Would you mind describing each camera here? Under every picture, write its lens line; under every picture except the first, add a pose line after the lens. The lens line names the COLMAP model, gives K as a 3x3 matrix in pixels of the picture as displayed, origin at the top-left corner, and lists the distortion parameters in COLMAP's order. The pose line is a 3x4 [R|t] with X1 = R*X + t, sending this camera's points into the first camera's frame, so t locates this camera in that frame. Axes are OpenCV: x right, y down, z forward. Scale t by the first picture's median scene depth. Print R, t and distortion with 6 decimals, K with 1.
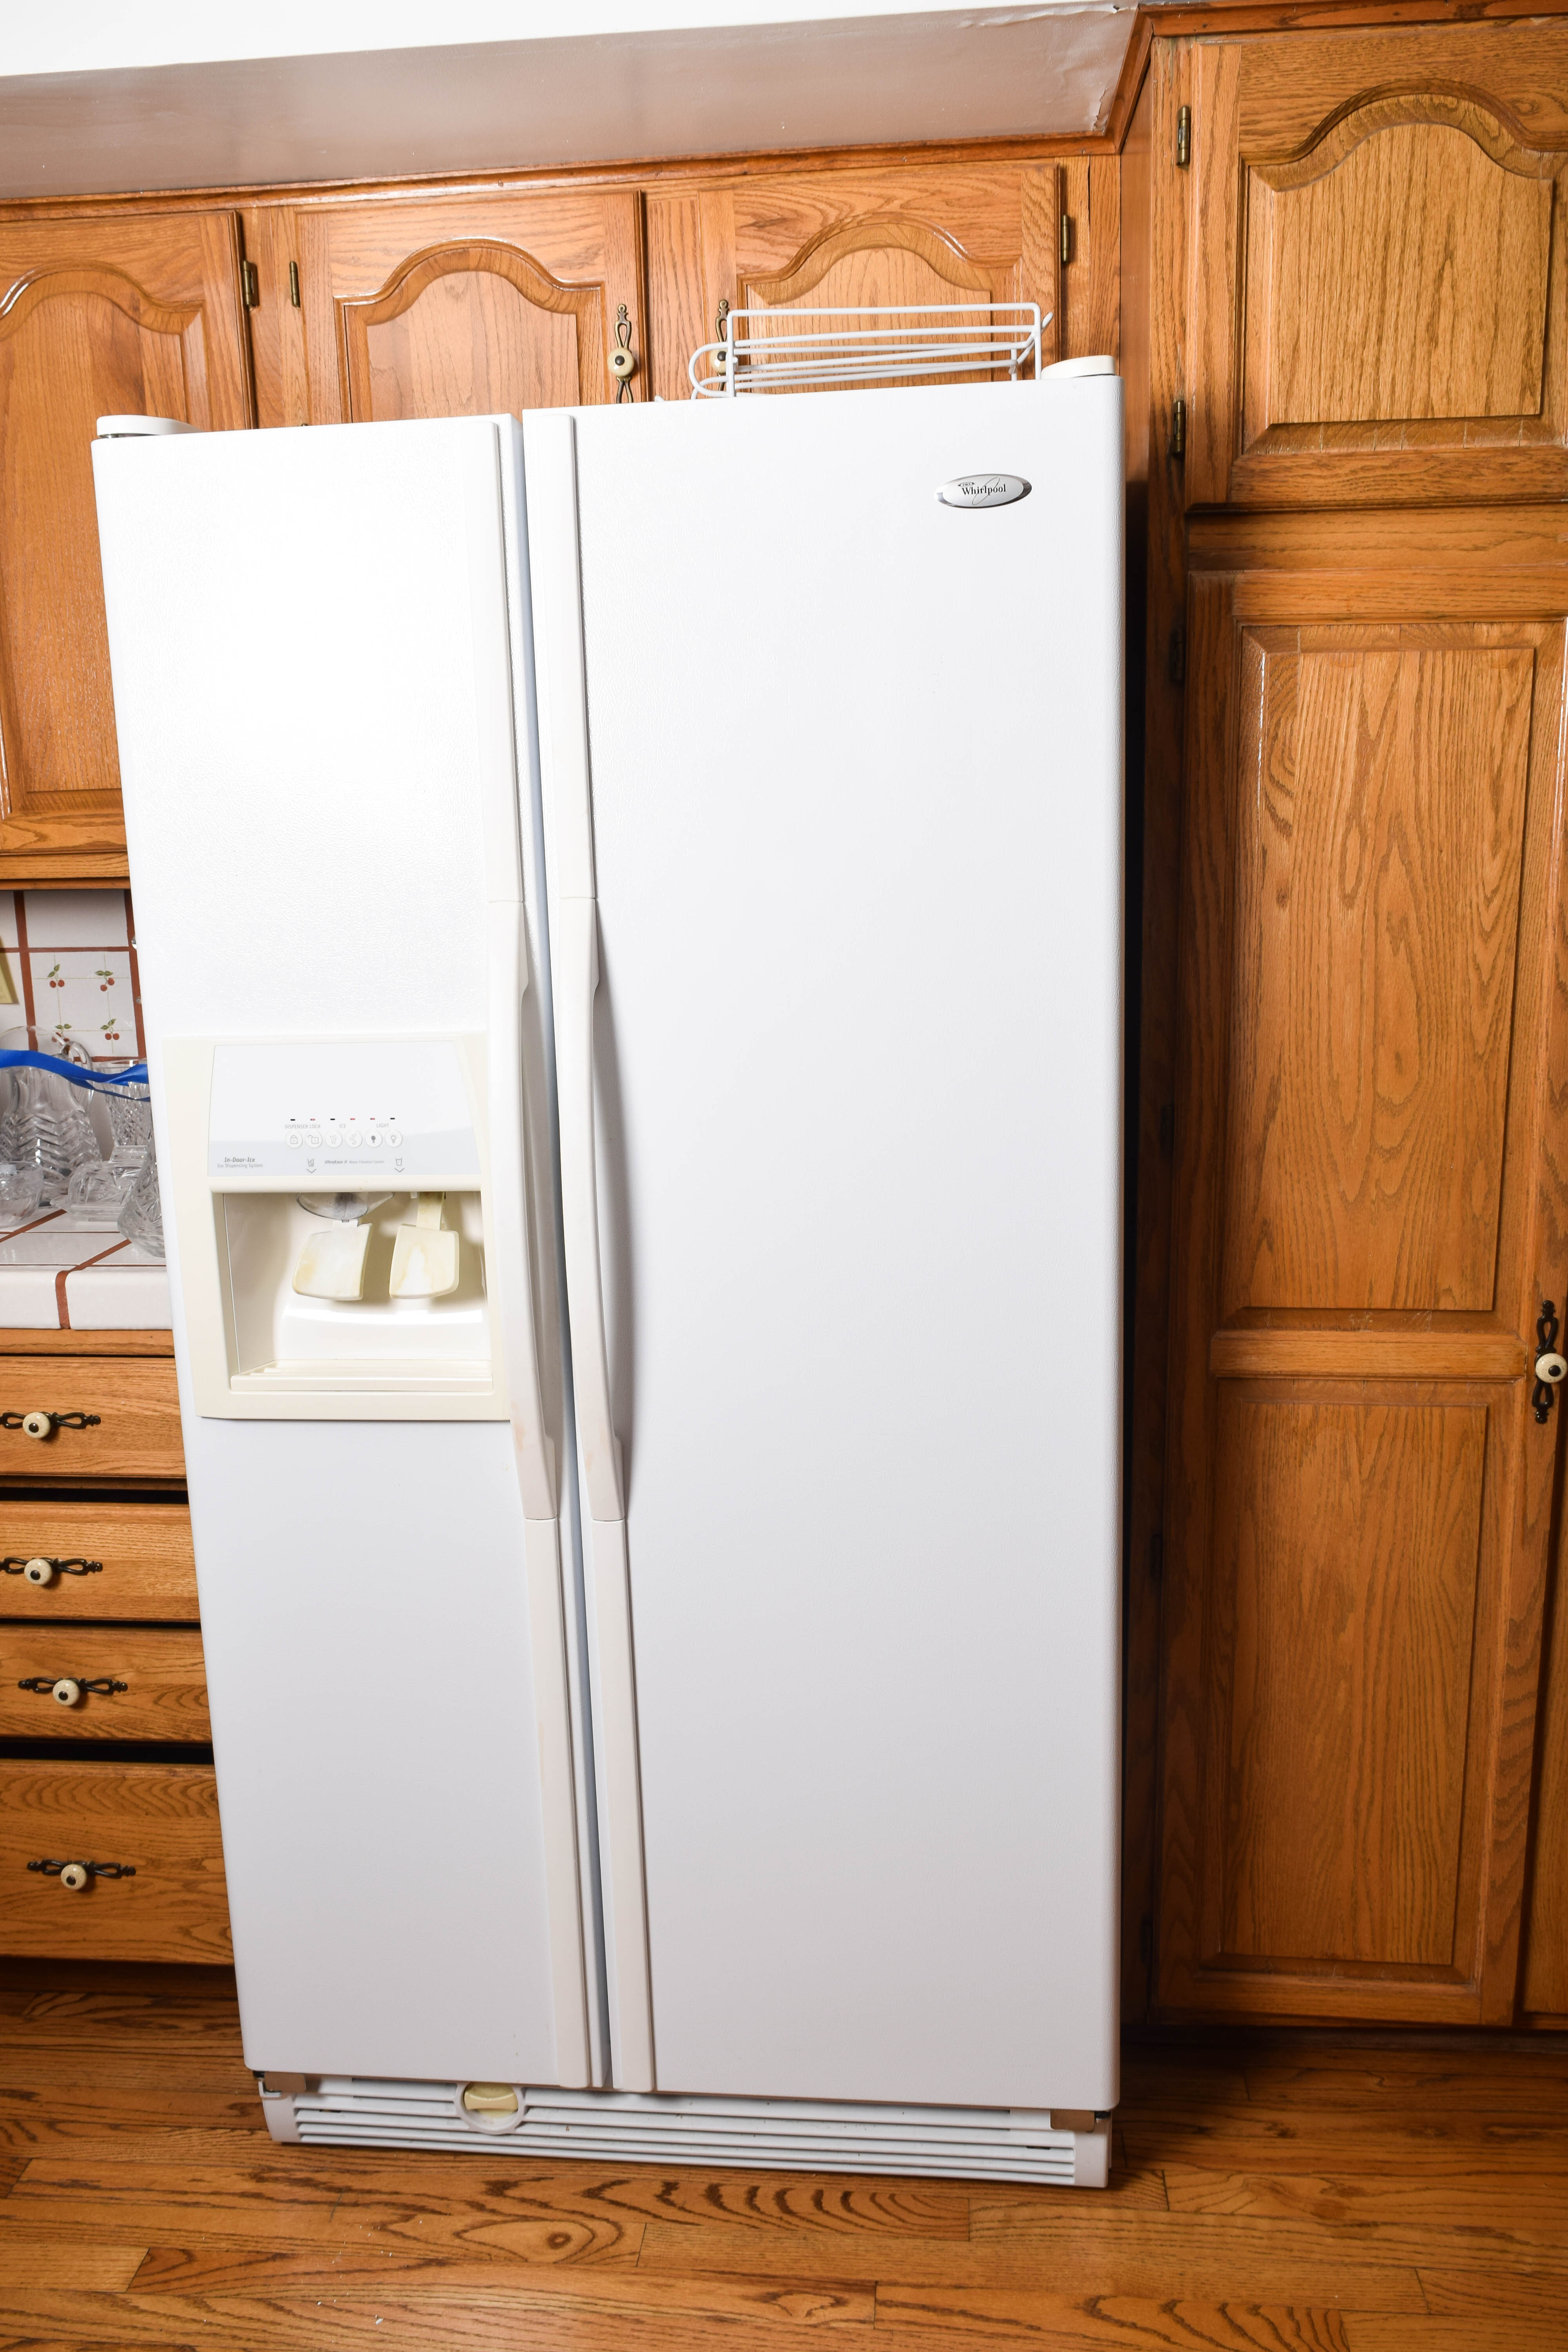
lens RADIAL K [[1813.5, 0, 784.0], [0, 1813.5, 1176.0], [0, 0, 1]] dist [-0.018165, 0.006829]
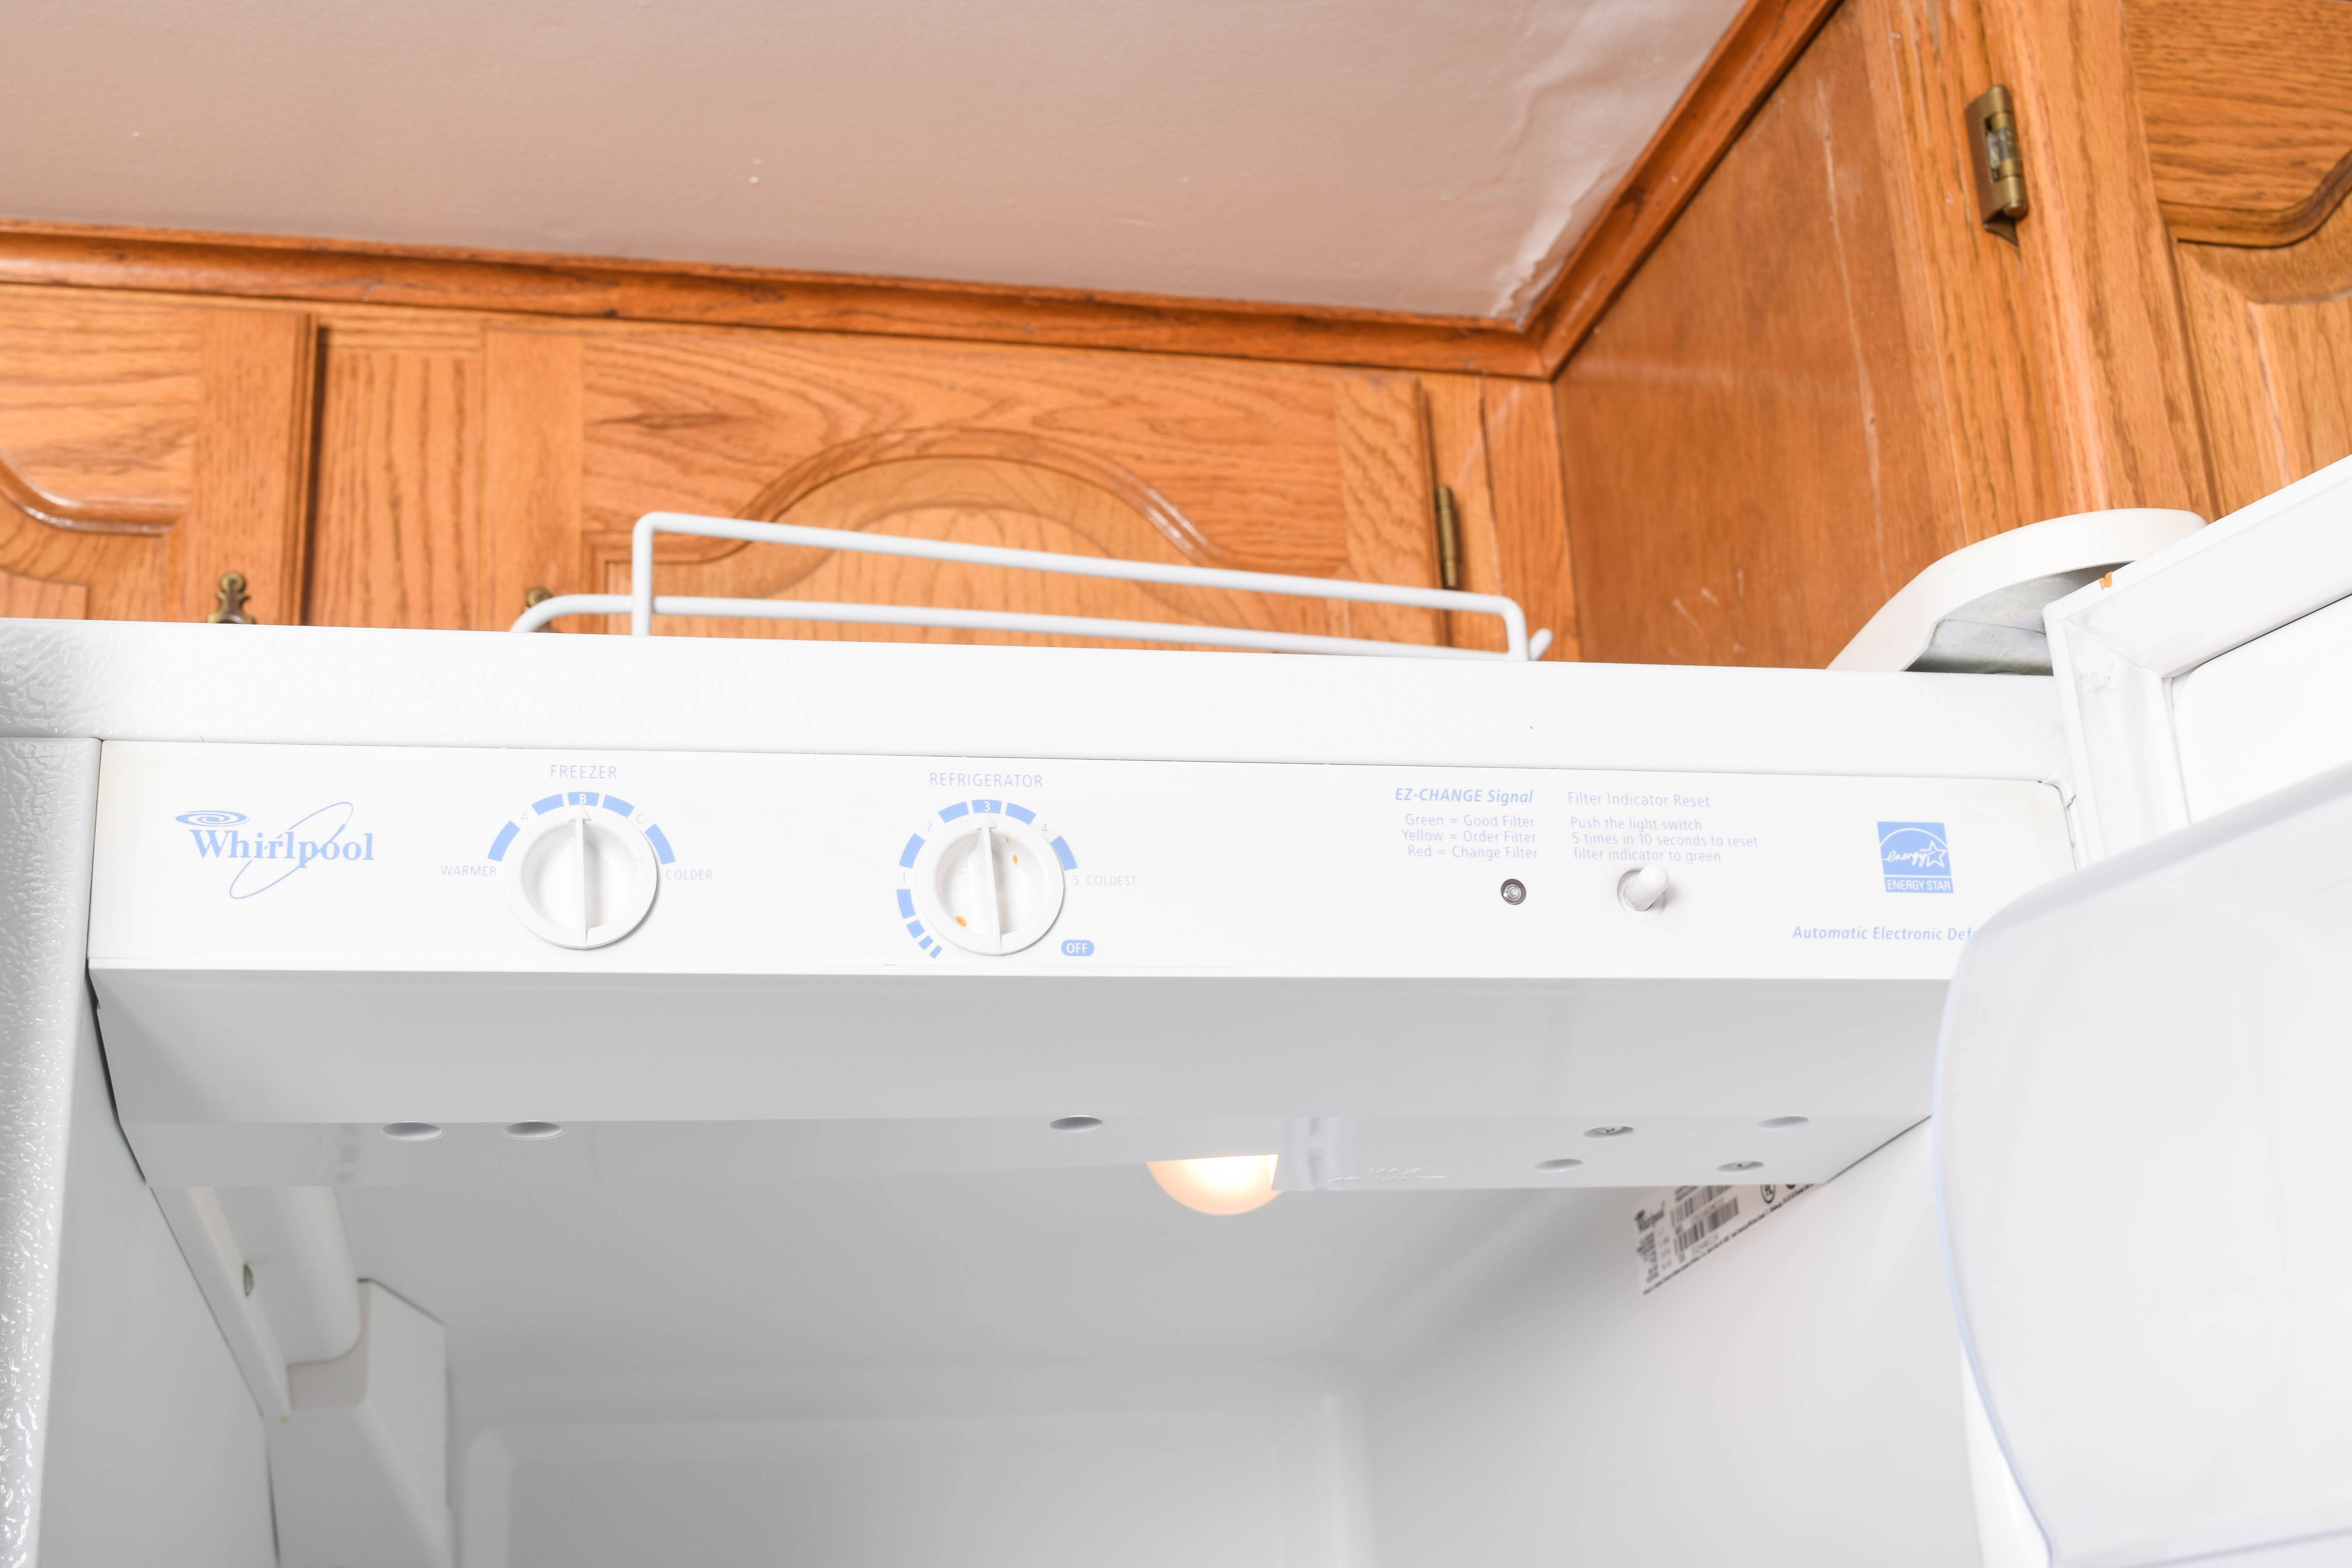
lens RADIAL K [[3013.0, 0, 1176.0], [0, 3013.0, 784.0], [0, 0, 1]] dist [-0.029272, -0.002084]
pose [[0.950672, 0.089346, 0.297051, -0.088126], [0.086101, 0.843988, -0.529406, -0.136703], [-0.298008, 0.528868, 0.794663, 0.532063]]
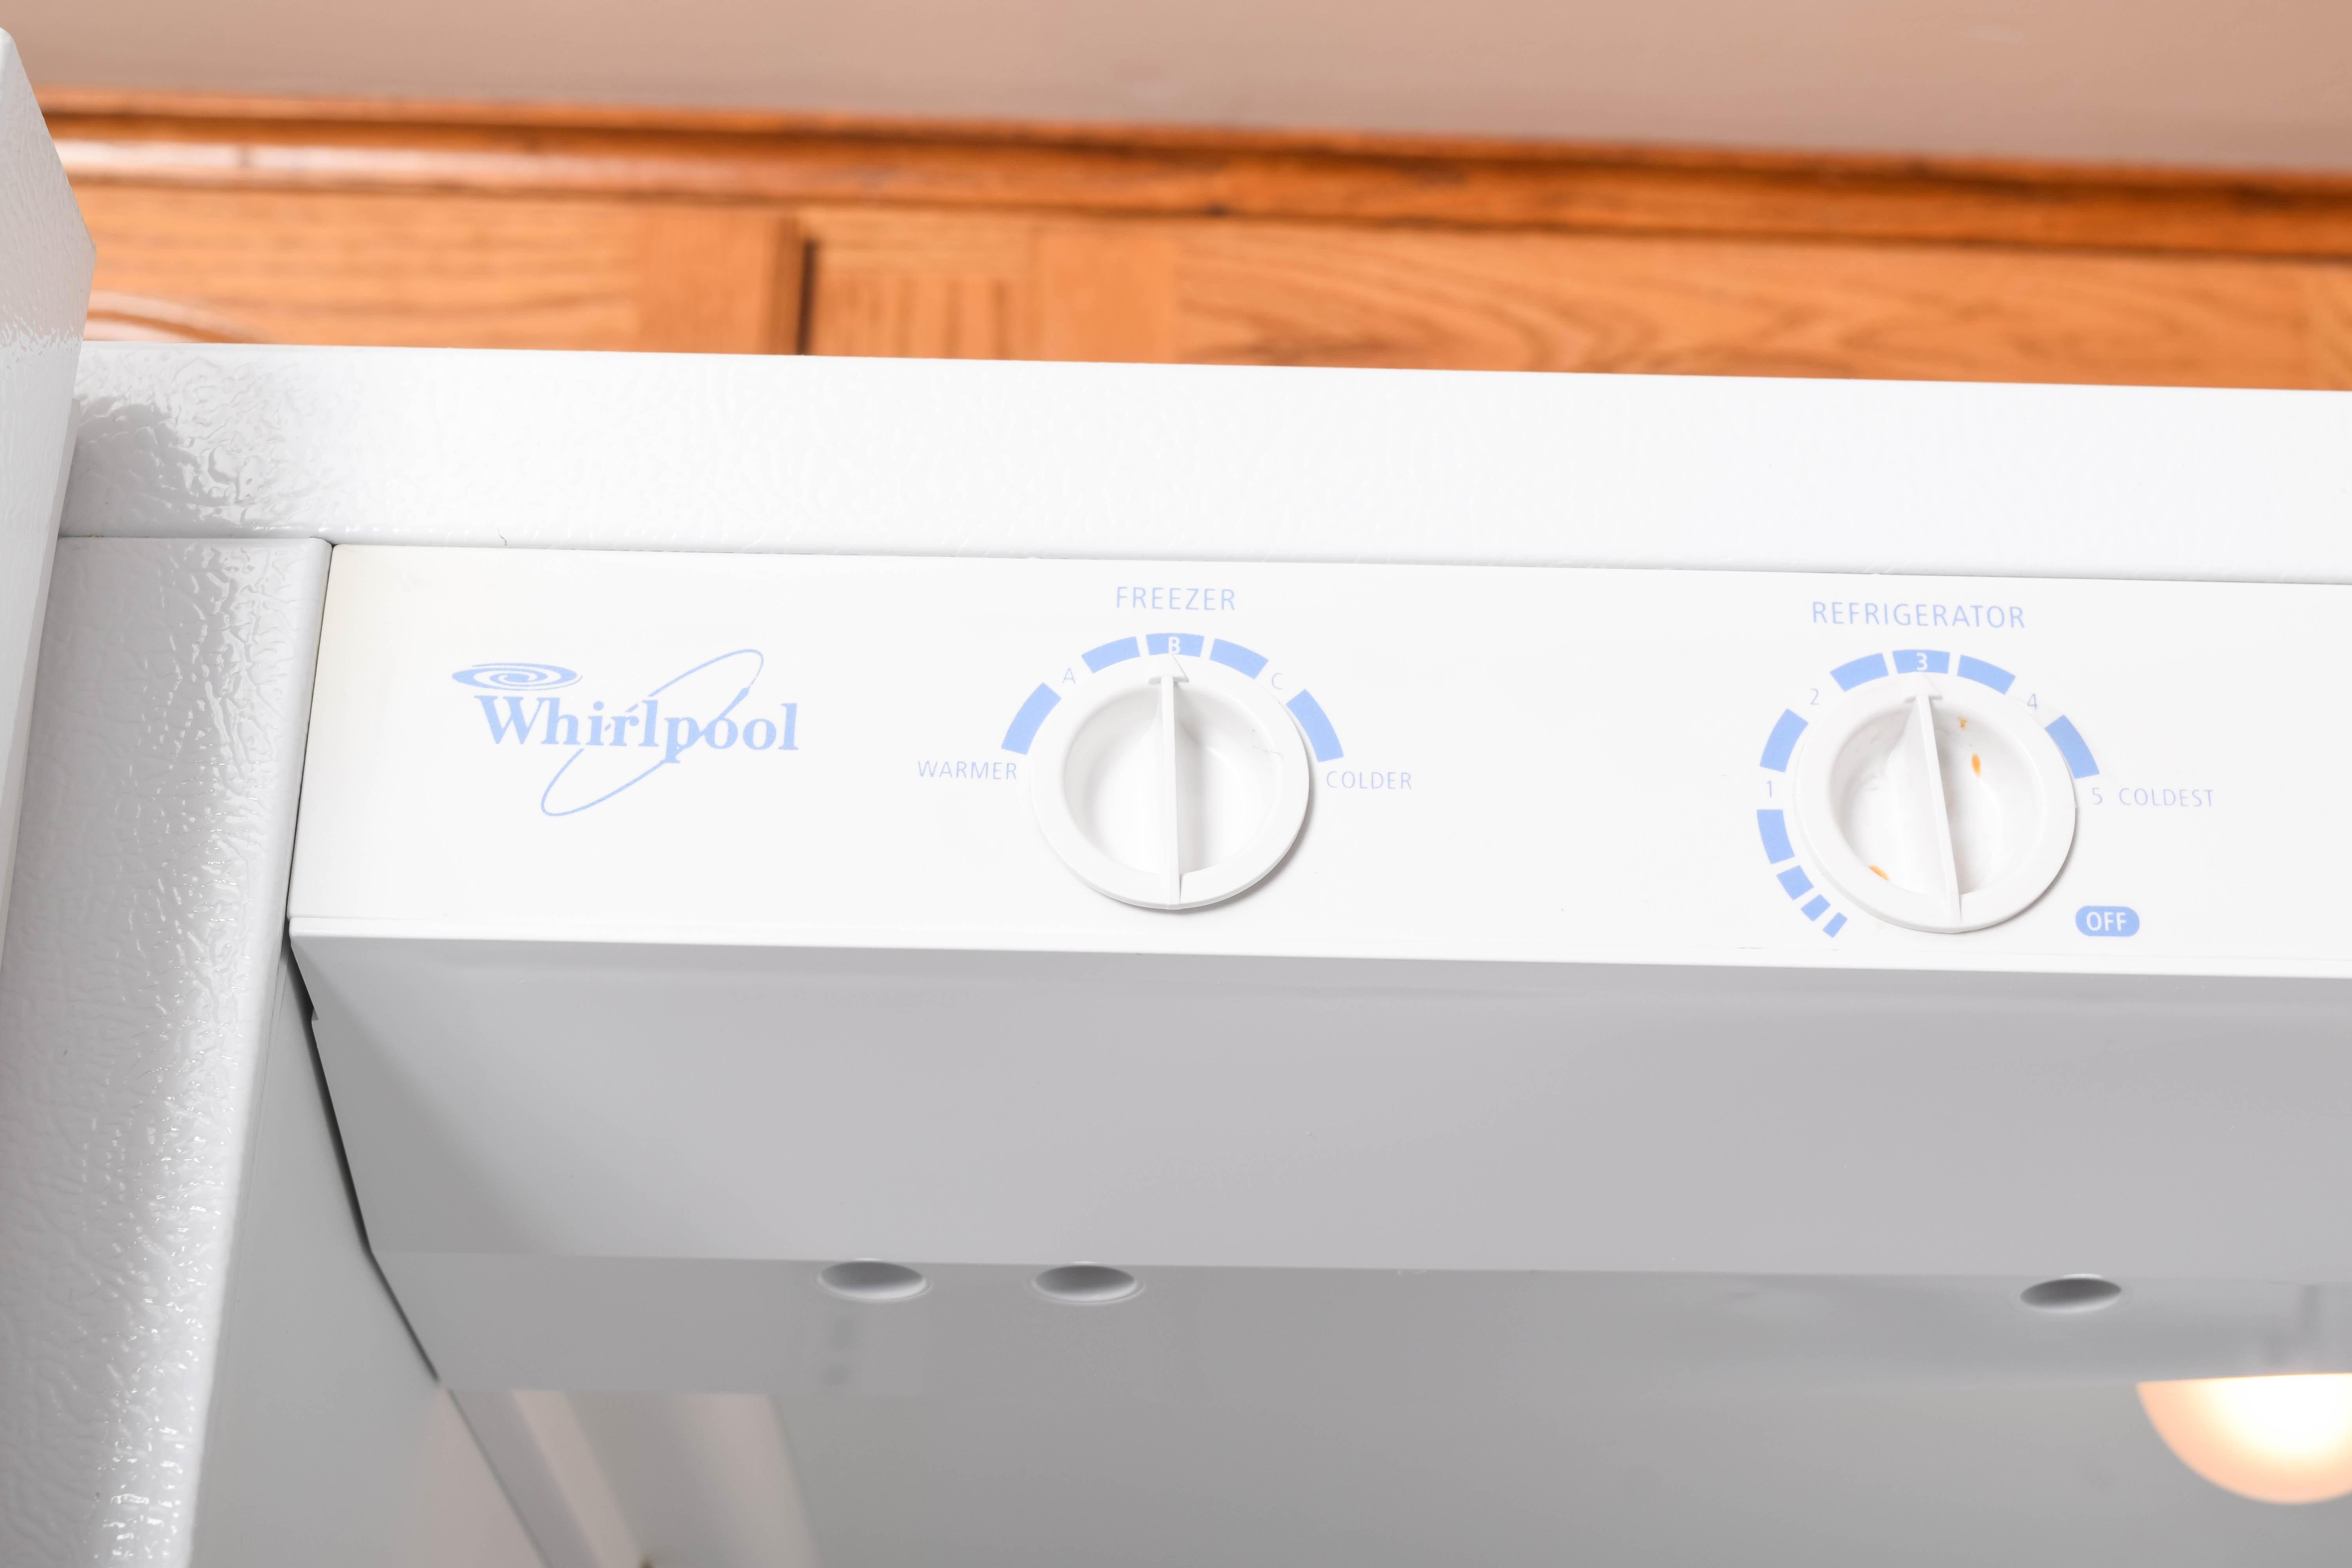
lens RADIAL K [[3652.5, 0, 1176.0], [0, 3652.5, 784.0], [0, 0, 1]] dist [-0.035552, 0.041005]
pose [[0.990137, 0.099386, 0.098745, -0.071727], [-0.019036, 0.793715, -0.607993, -0.178294], [-0.138801, 0.600116, 0.787778, 0.652575]]
